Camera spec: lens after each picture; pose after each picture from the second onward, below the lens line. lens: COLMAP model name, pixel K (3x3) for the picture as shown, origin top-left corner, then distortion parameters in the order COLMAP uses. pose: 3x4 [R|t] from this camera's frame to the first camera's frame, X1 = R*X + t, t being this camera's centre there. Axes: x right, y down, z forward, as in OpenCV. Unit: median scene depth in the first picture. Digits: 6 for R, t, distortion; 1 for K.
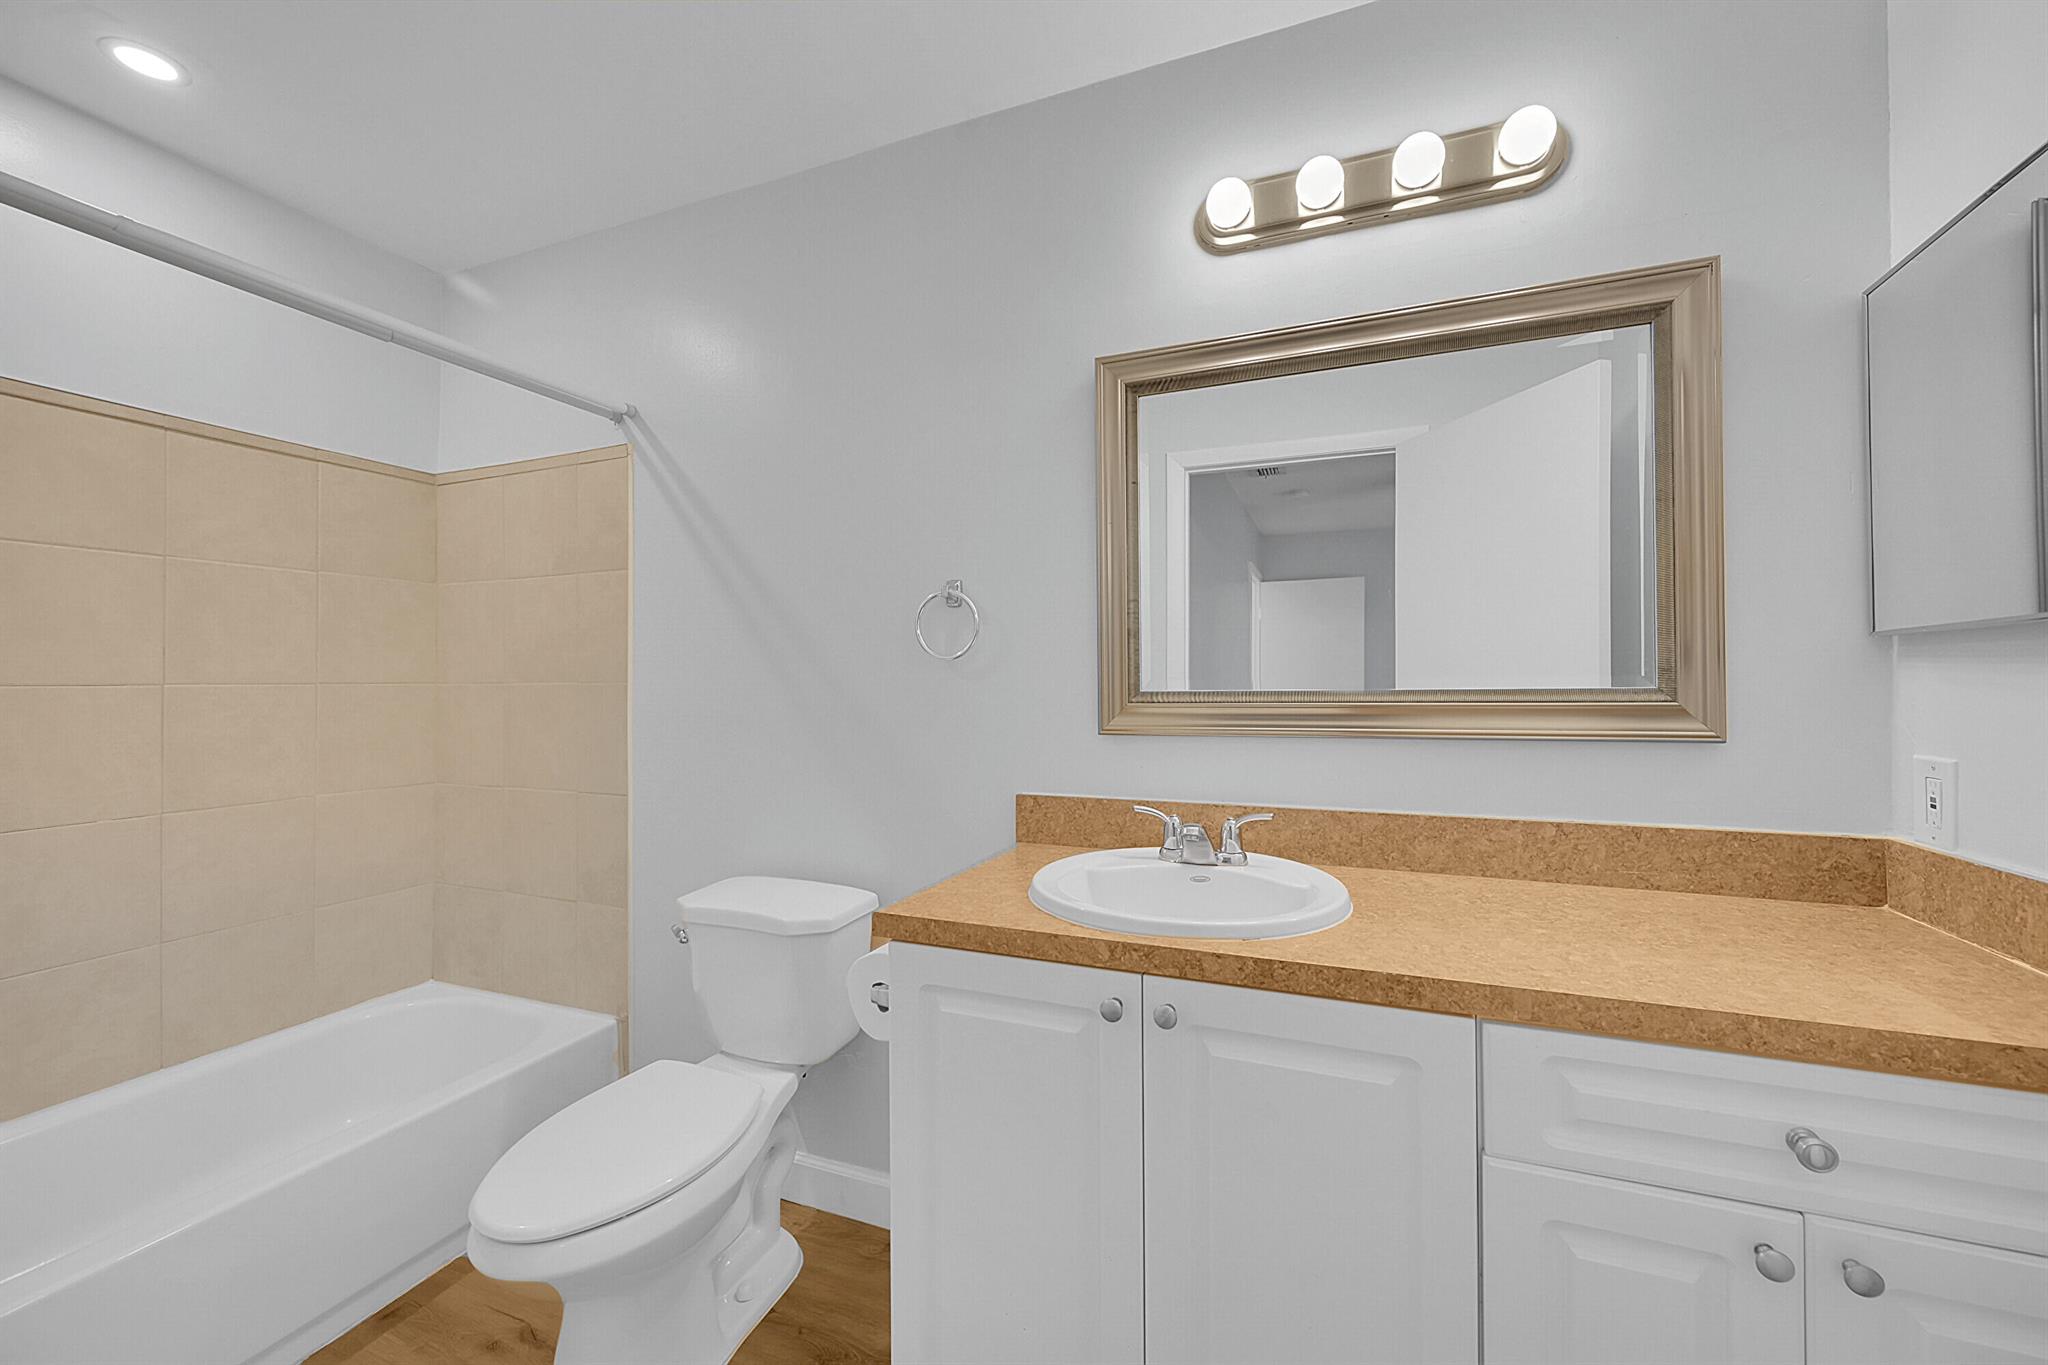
lens RADIAL K [[804.6, 0, 1039.4], [0, 804.6, 677.4], [0, 0, 1]] dist [-0.000840, 0.000290]
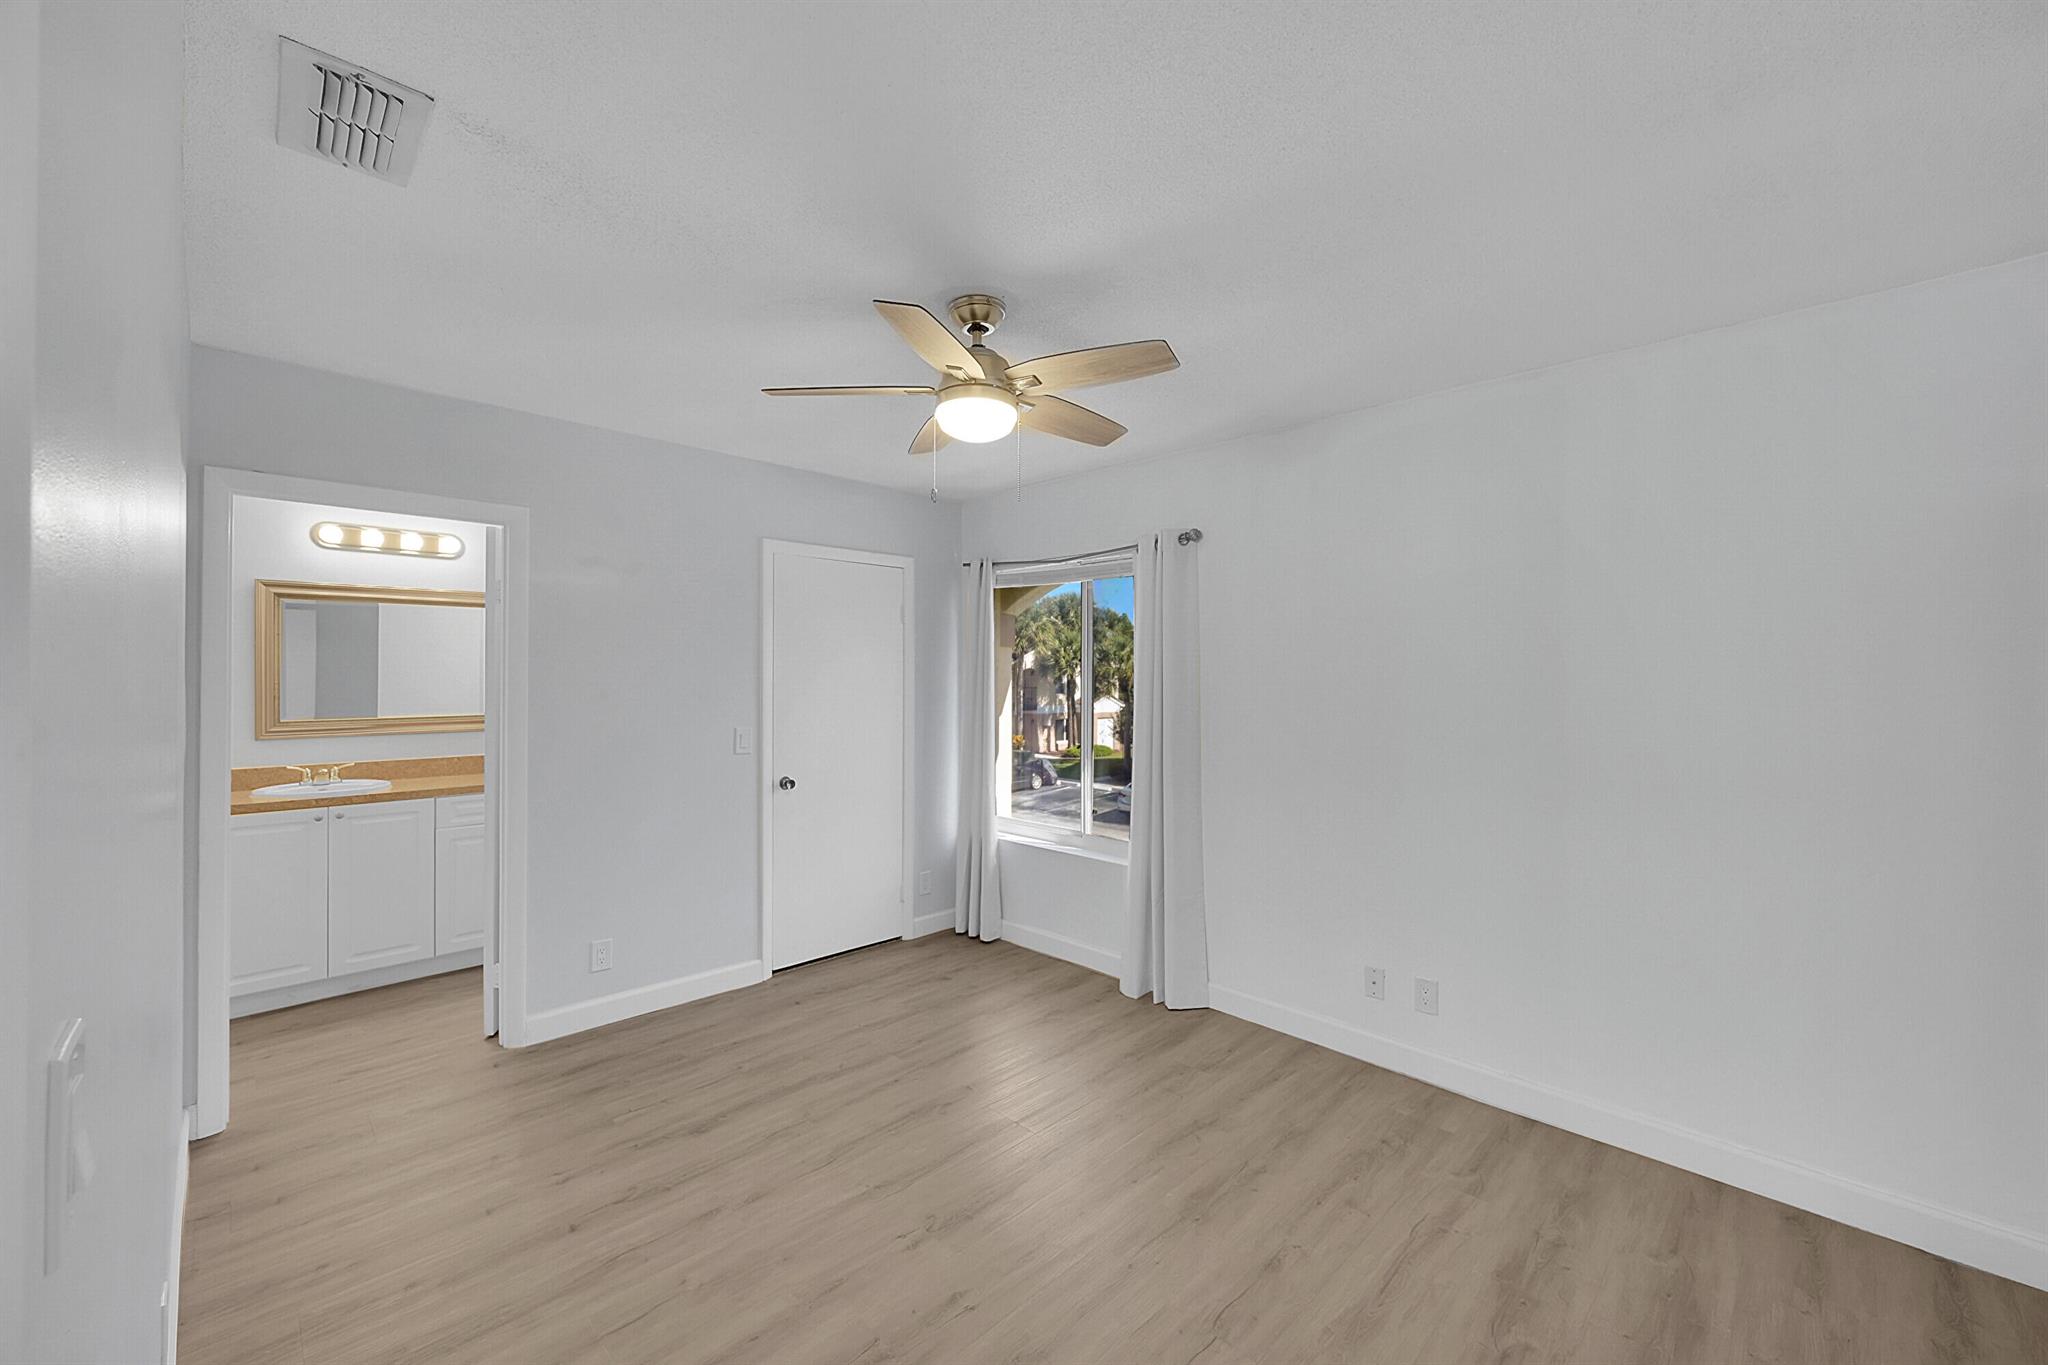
lens RADIAL K [[804.6, 0, 1024.4], [0, 804.6, 680.8], [0, 0, 1]] dist [-0.000840, 0.000290]
pose [[0.397402, 0.003294, 0.917639, -1.333666], [-0.007967, 0.999968, -0.000140, -0.135800], [-0.917610, -0.007256, 0.397415, -2.228295]]
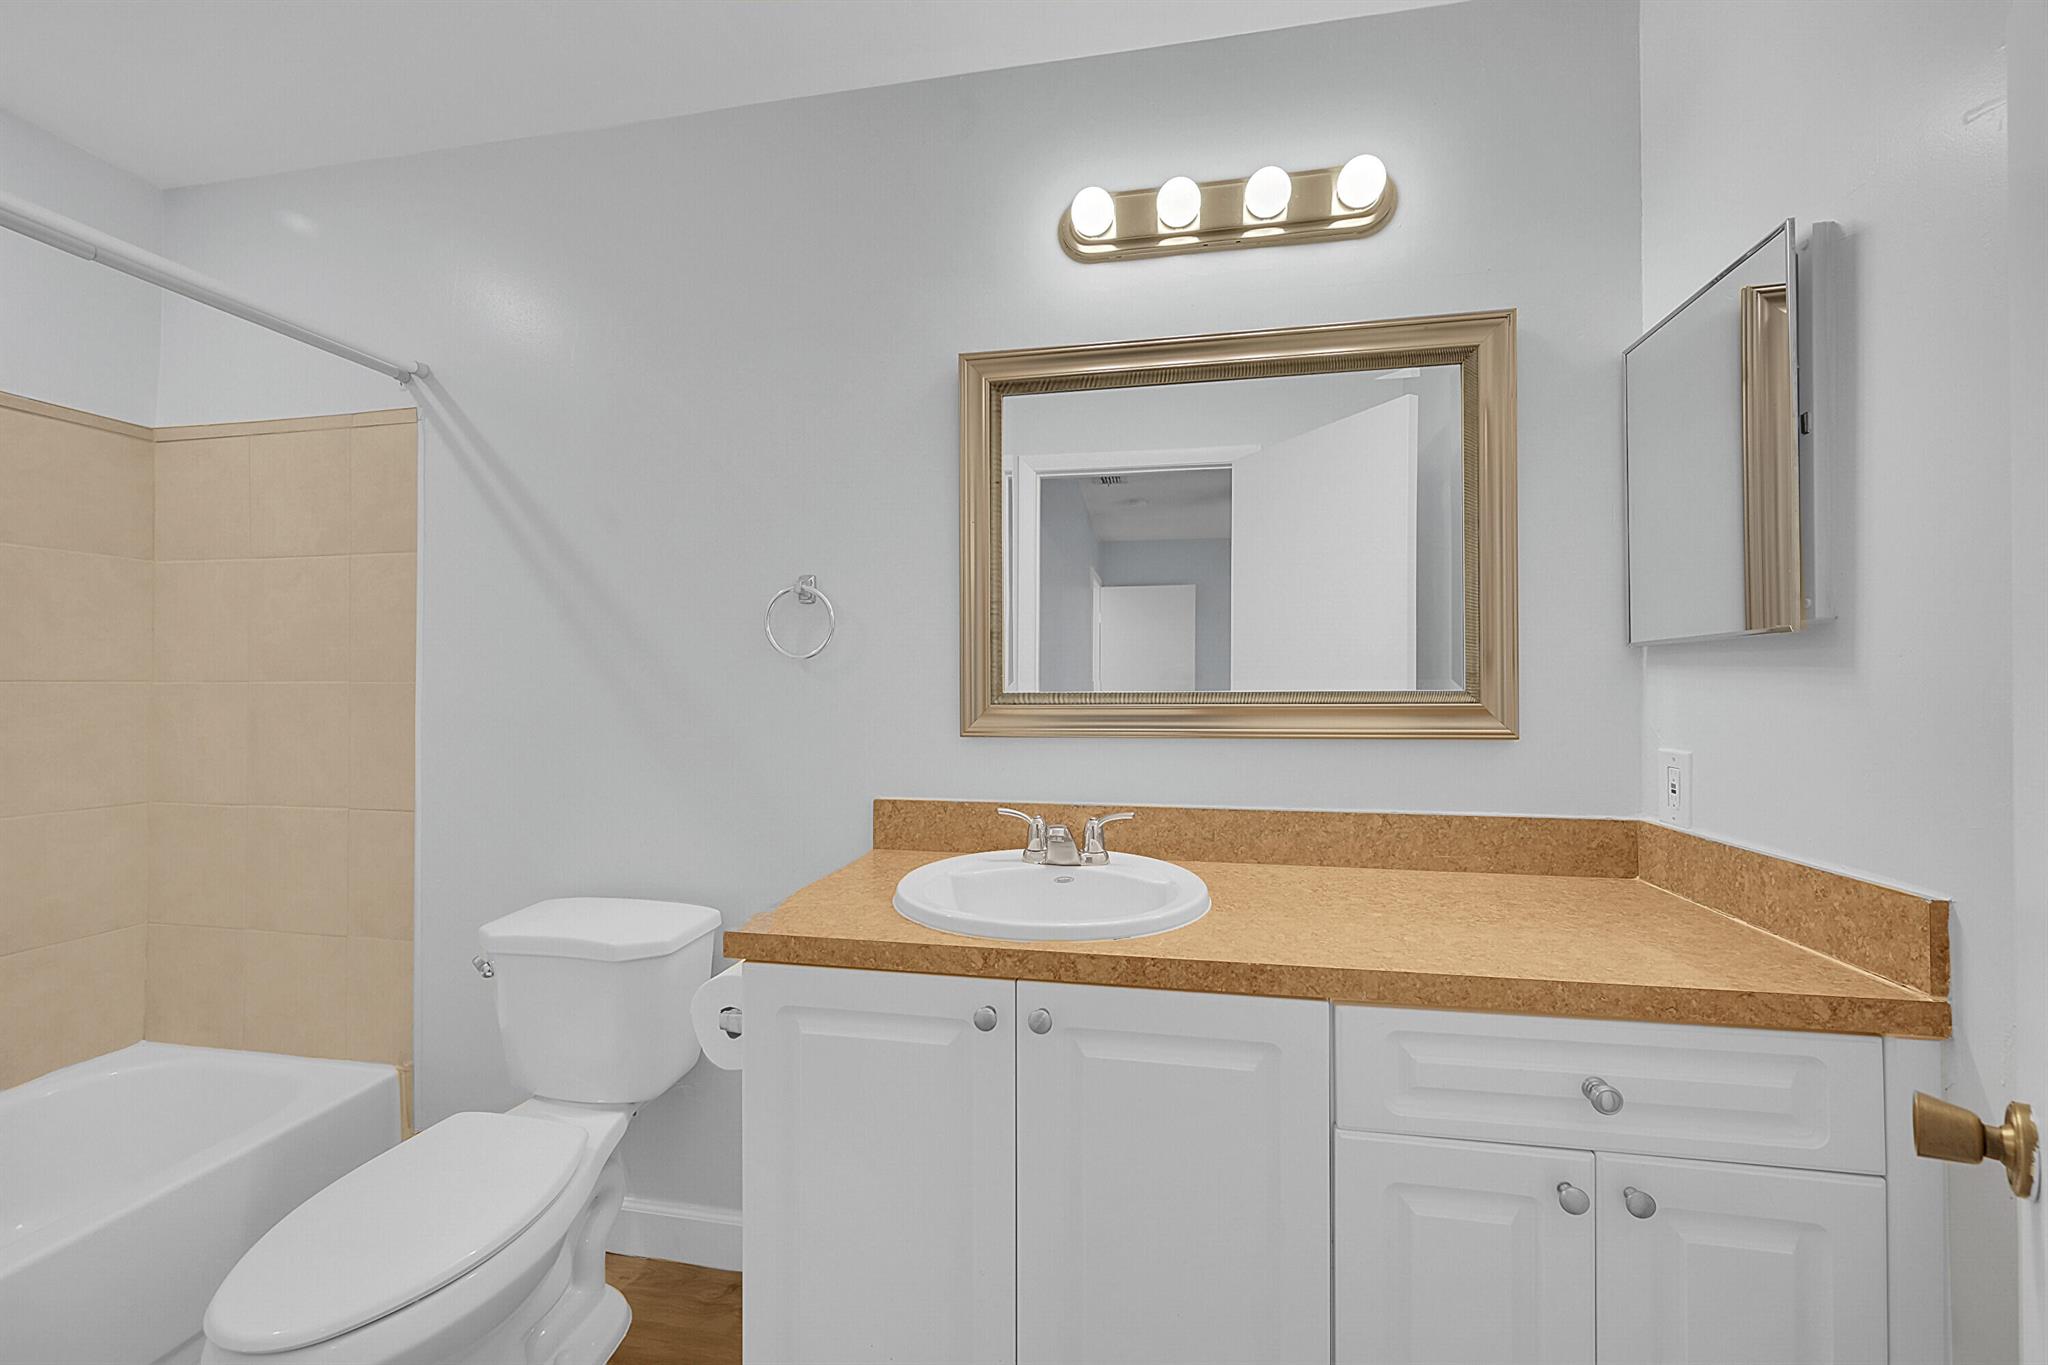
lens RADIAL K [[804.6, 0, 1035.6], [0, 804.6, 677.2], [0, 0, 1]] dist [-0.000840, 0.000290]
pose [[0.980664, 0.005232, 0.195628, -0.031758], [-0.005024, 0.999986, -0.001560, -0.000846], [-0.195634, 0.000547, 0.980677, 0.019964]]
